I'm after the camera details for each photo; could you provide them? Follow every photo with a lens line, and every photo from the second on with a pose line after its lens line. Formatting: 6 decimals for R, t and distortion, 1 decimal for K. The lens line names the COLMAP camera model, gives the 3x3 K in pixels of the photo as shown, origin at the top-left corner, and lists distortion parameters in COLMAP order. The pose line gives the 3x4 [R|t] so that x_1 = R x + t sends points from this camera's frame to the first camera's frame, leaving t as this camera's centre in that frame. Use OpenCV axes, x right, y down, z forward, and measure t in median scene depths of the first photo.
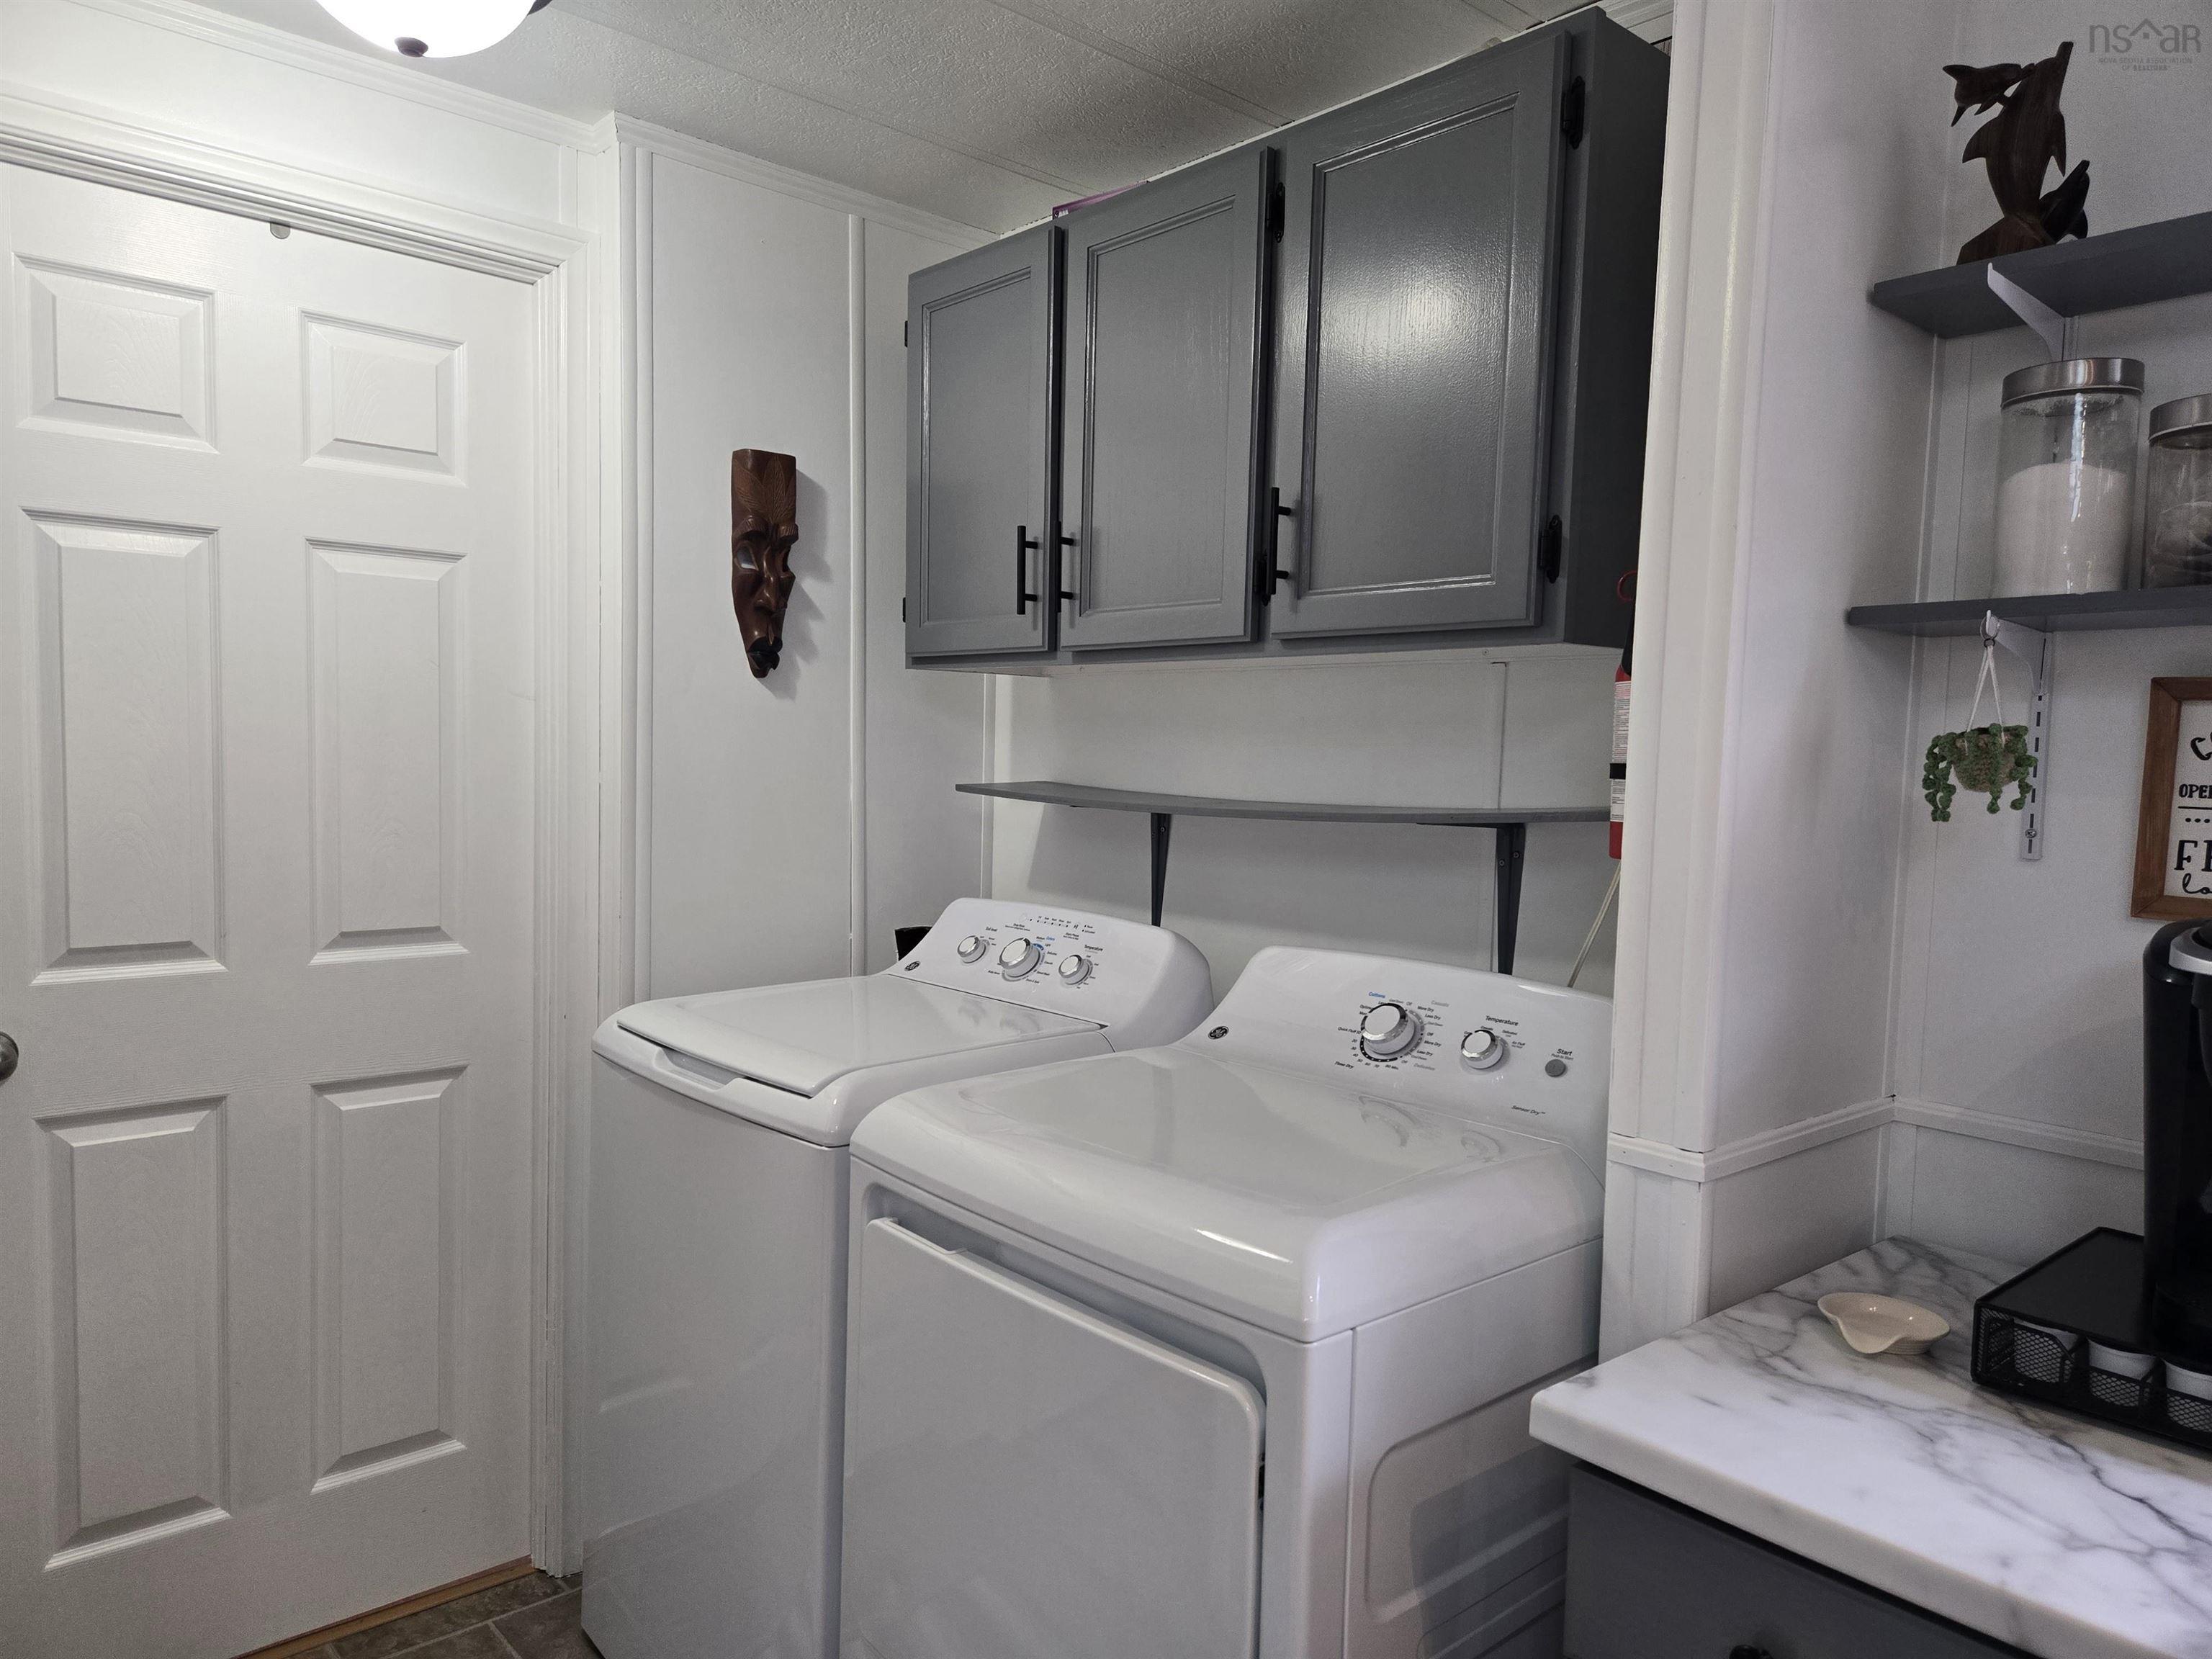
lens RADIAL K [[1518.0, 0, 1108.4], [0, 1518.0, 846.1], [0, 0, 1]] dist [0.061727, -0.043311]
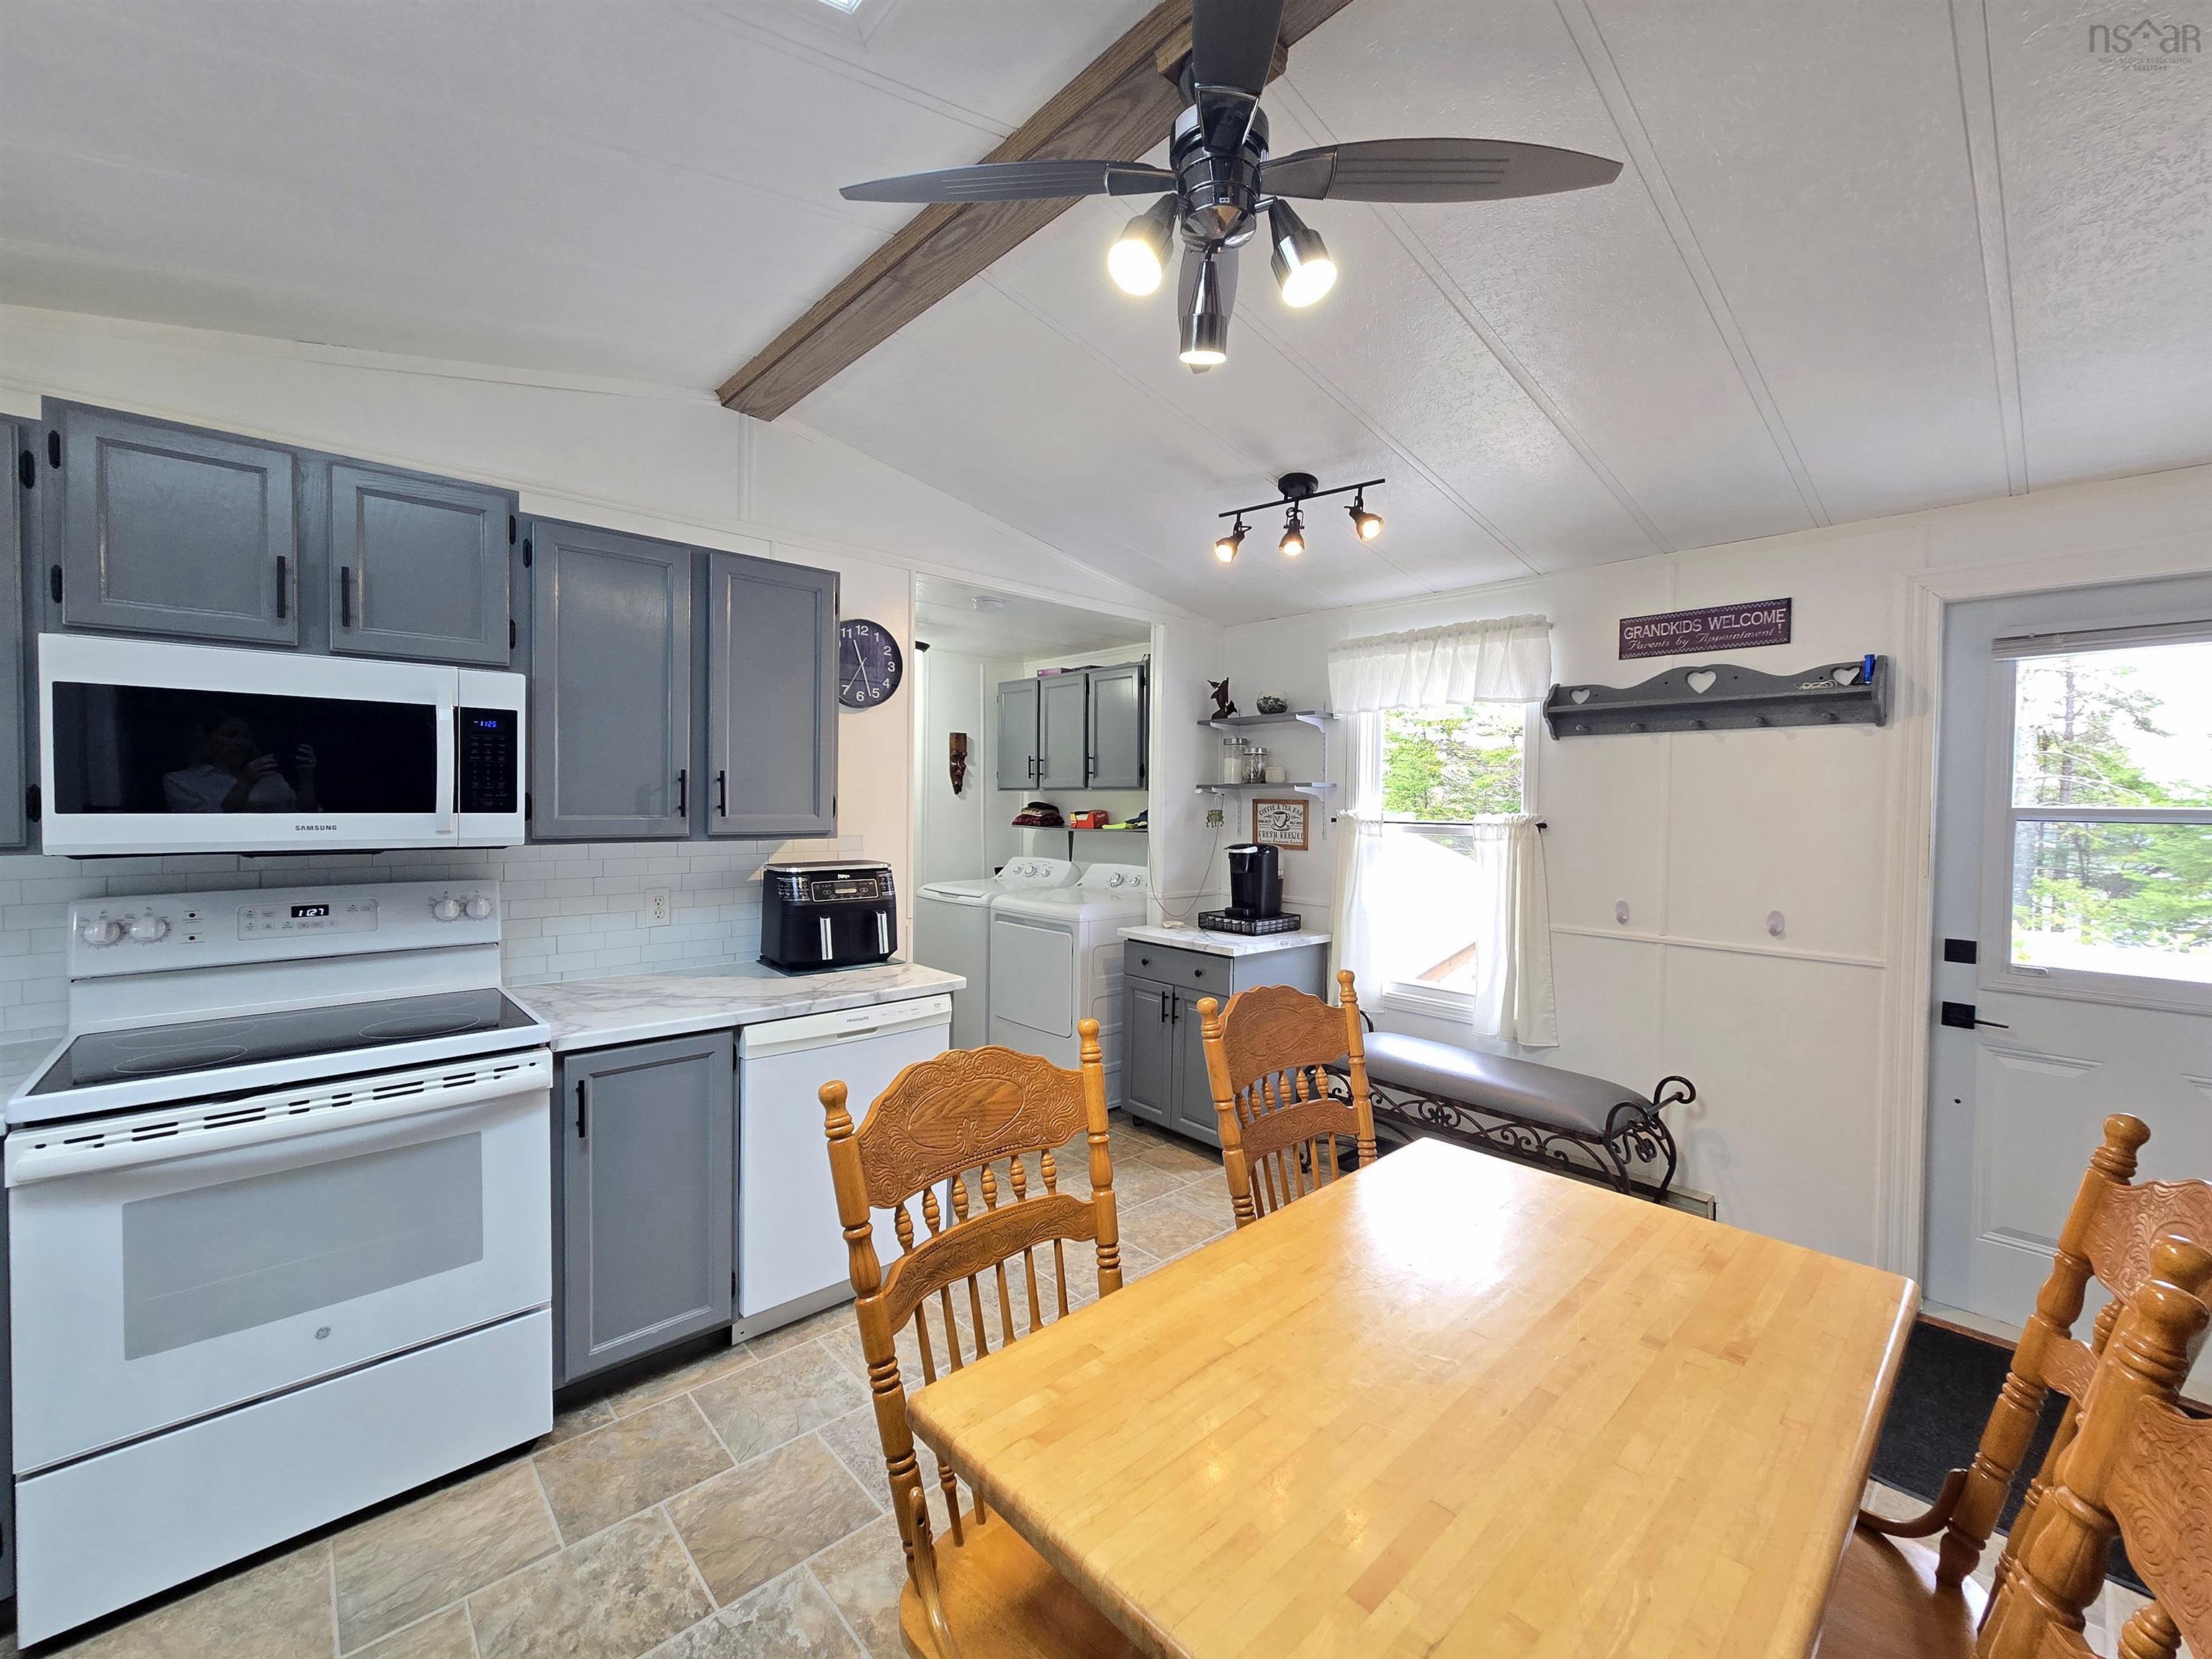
lens RADIAL K [[905.3, 0, 1104.0], [0, 905.3, 818.4], [0, 0, 1]] dist [-0.006889, 0.000237]
pose [[0.999859, -0.014258, 0.008864, 0.107570], [0.014647, 0.998854, -0.045575, 0.051874], [-0.008204, 0.045698, 0.998922, -1.261599]]
